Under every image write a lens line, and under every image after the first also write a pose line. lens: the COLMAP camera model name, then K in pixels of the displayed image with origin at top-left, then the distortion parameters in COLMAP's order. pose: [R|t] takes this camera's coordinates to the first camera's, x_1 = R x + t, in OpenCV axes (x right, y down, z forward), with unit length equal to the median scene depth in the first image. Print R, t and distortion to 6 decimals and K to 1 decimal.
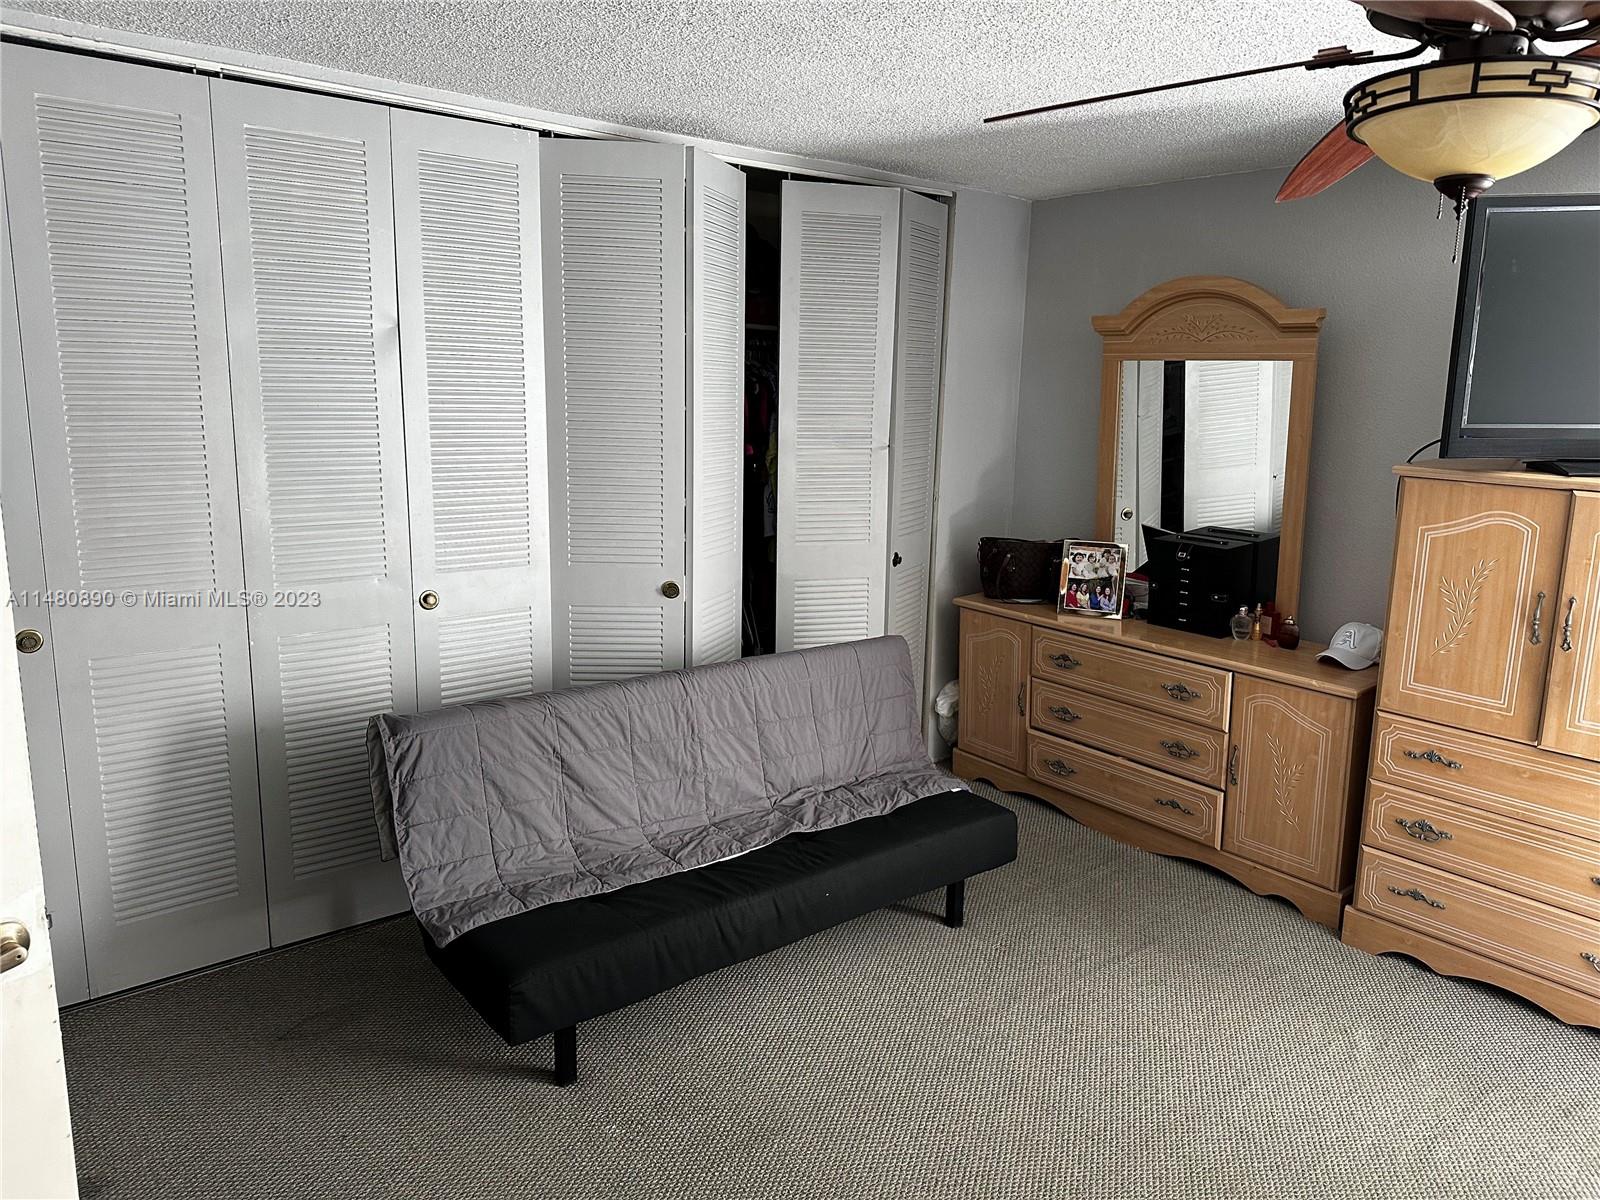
lens RADIAL K [[1106.1, 0, 800.0], [0, 1106.1, 600.0], [0, 0, 1]] dist [0.117642, -0.134560]
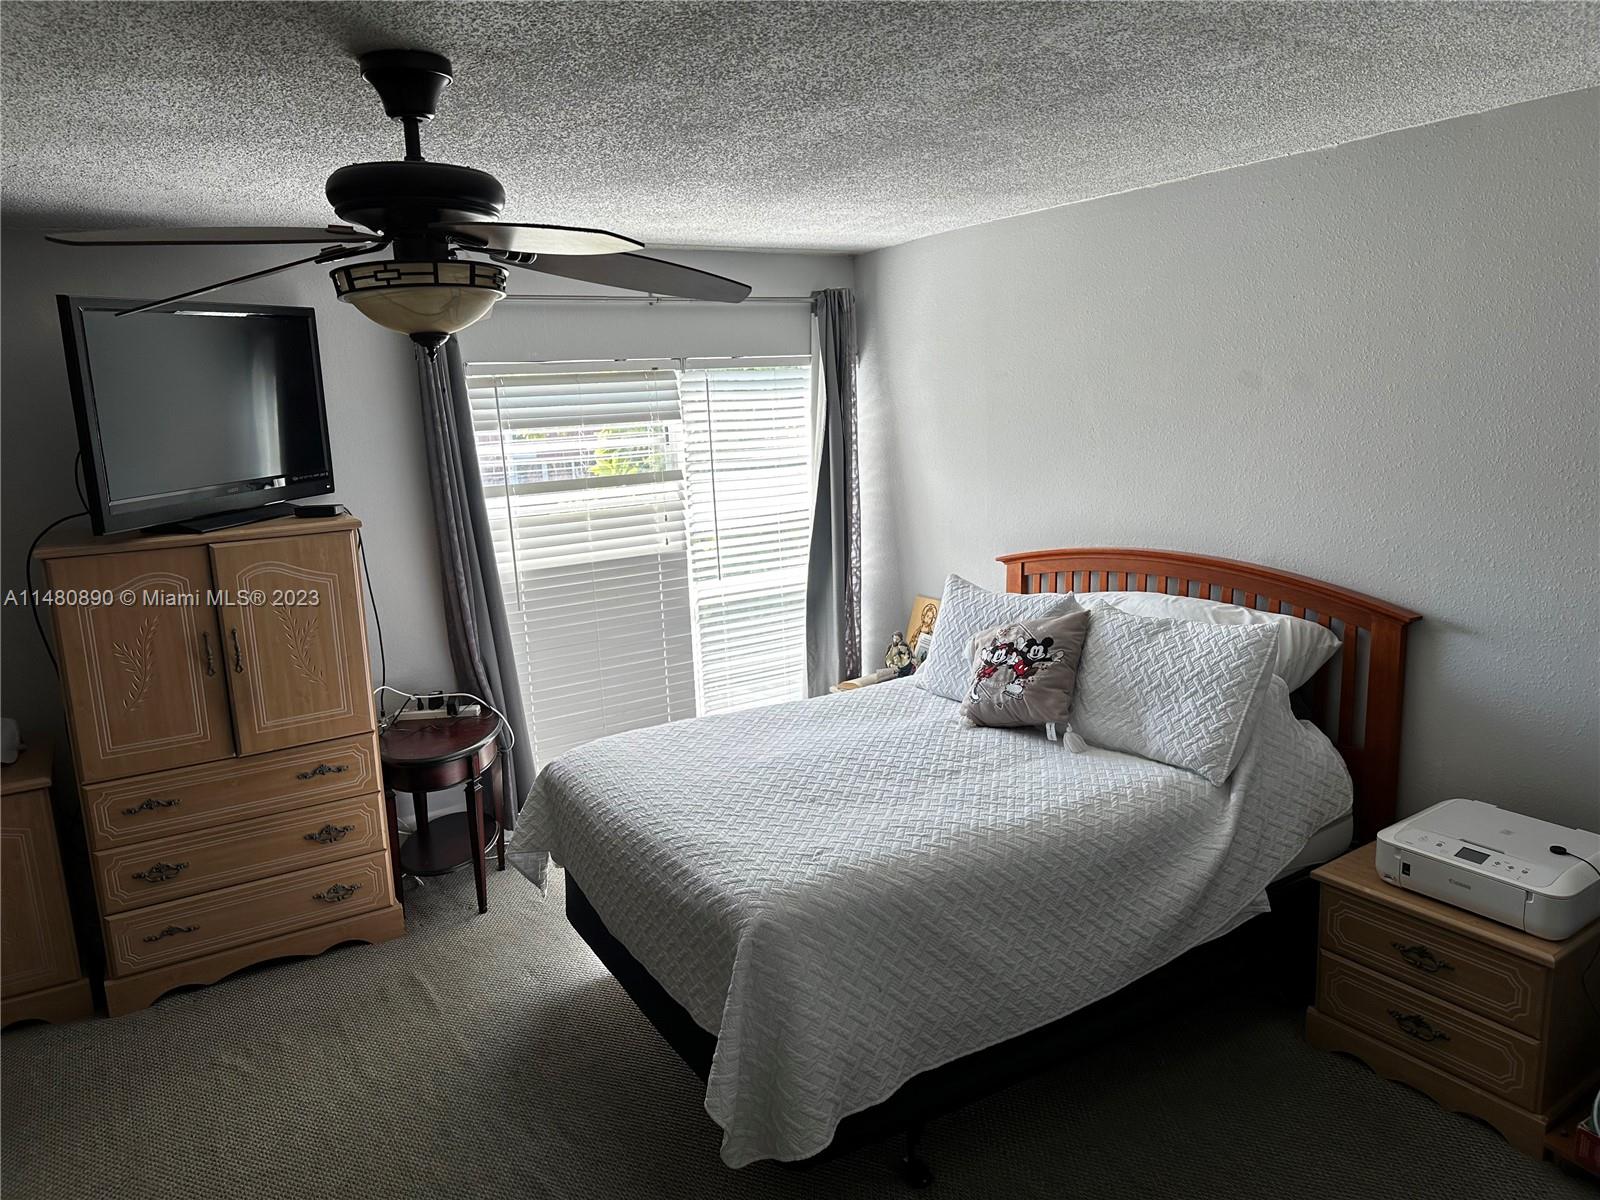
lens RADIAL K [[1114.5, 0, 803.3], [0, 1114.5, 595.7], [0, 0, 1]] dist [0.129656, -0.219360]
pose [[0.106955, -0.202353, 0.973455, -0.395627], [0.233818, 0.956732, 0.173187, -0.095725], [-0.966380, 0.209088, 0.149641, 0.200518]]
